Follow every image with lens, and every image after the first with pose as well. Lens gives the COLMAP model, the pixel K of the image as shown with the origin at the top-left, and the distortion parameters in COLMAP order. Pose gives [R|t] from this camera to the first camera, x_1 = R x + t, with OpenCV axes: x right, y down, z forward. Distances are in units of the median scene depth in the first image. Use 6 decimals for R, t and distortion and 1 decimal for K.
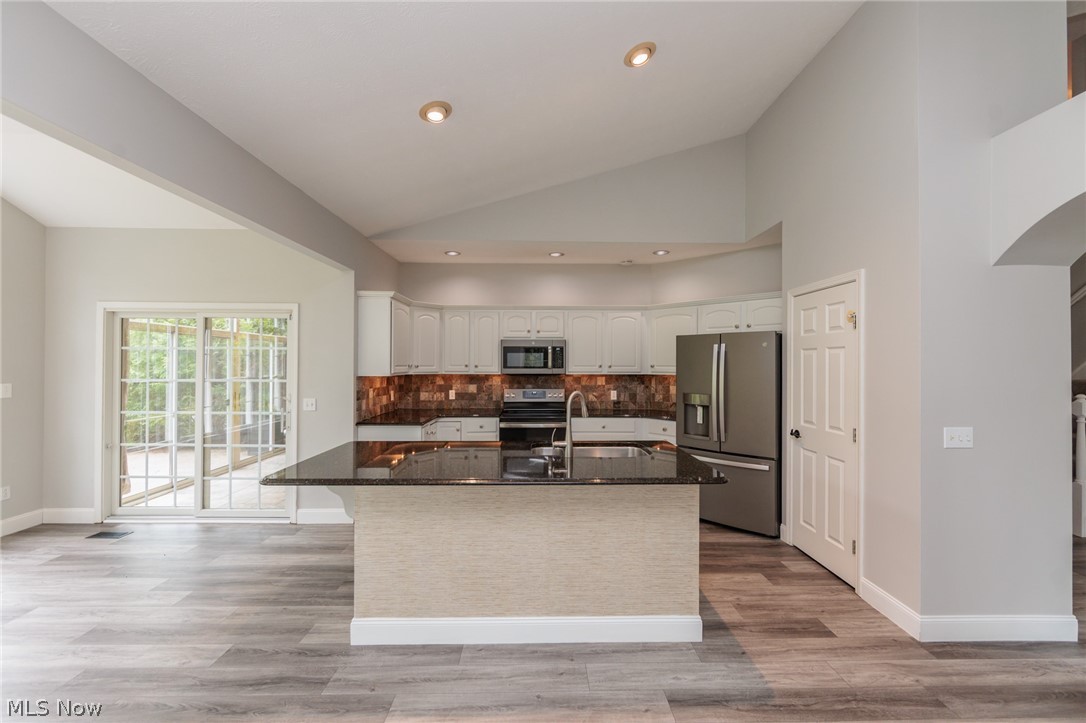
lens RADIAL K [[427.6, 0, 544.7], [0, 427.6, 360.1], [0, 0, 1]] dist [-0.002829, 0.000039]
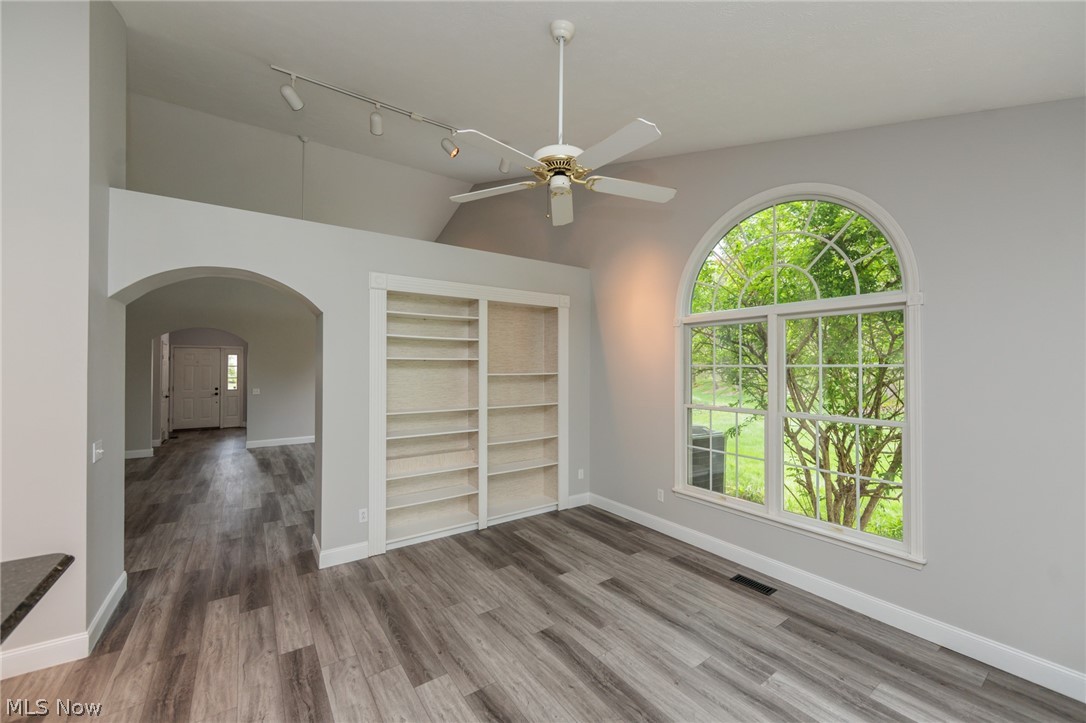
lens RADIAL K [[423.8, 0, 544.6], [0, 423.8, 360.2], [0, 0, 1]] dist [-0.002421, 0.000041]
pose [[-0.560805, 0.005480, 0.827930, -0.313803], [-0.009231, 0.999875, -0.012870, -0.025504], [-0.827896, -0.014860, -0.560684, 0.366825]]
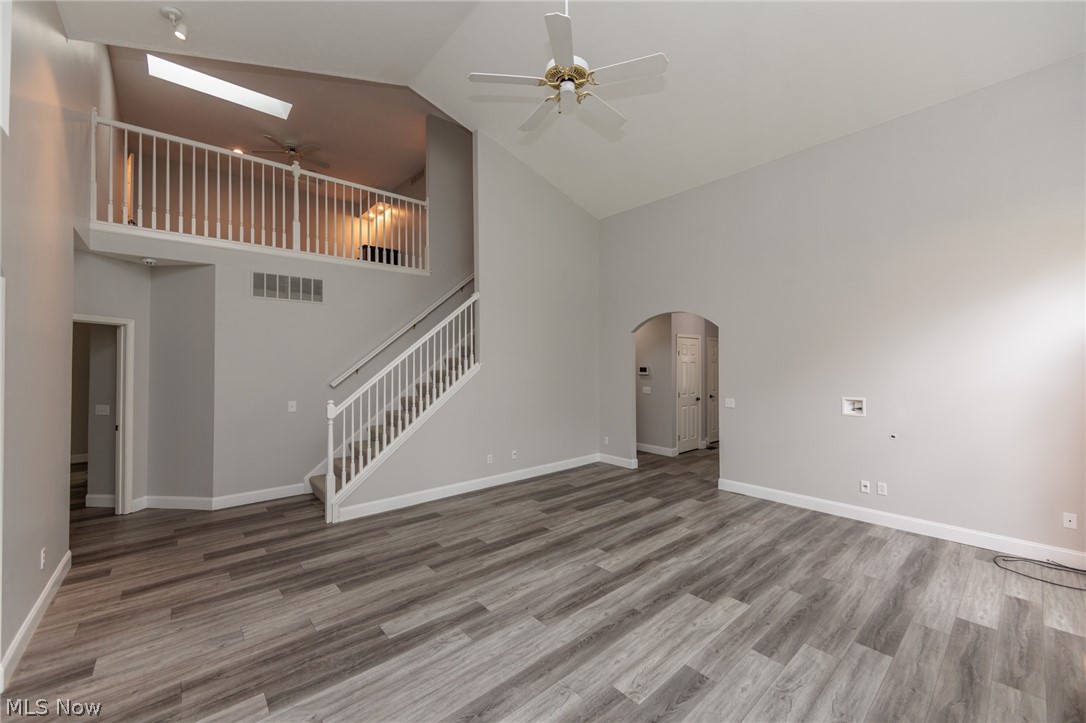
lens RADIAL K [[423.8, 0, 544.6], [0, 423.8, 360.2], [0, 0, 1]] dist [-0.002421, 0.000041]
pose [[0.763938, -0.002423, 0.645285, 0.850822], [0.005614, 0.999980, -0.002891, -0.018772], [-0.645265, 0.005831, 0.763937, -0.232246]]
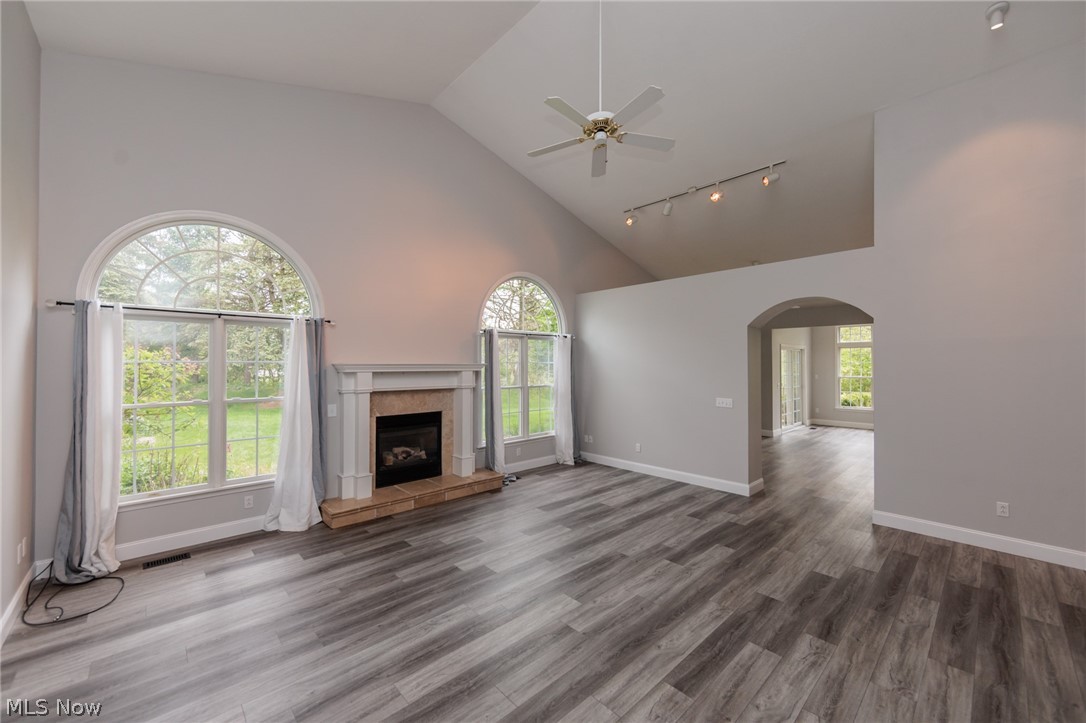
lens RADIAL K [[423.8, 0, 544.6], [0, 423.8, 360.2], [0, 0, 1]] dist [-0.002421, 0.000041]
pose [[-0.740840, -0.008565, -0.671627, 1.925601], [0.001963, 0.999887, -0.014916, -0.008738], [0.671678, -0.012368, -0.740740, 0.771256]]
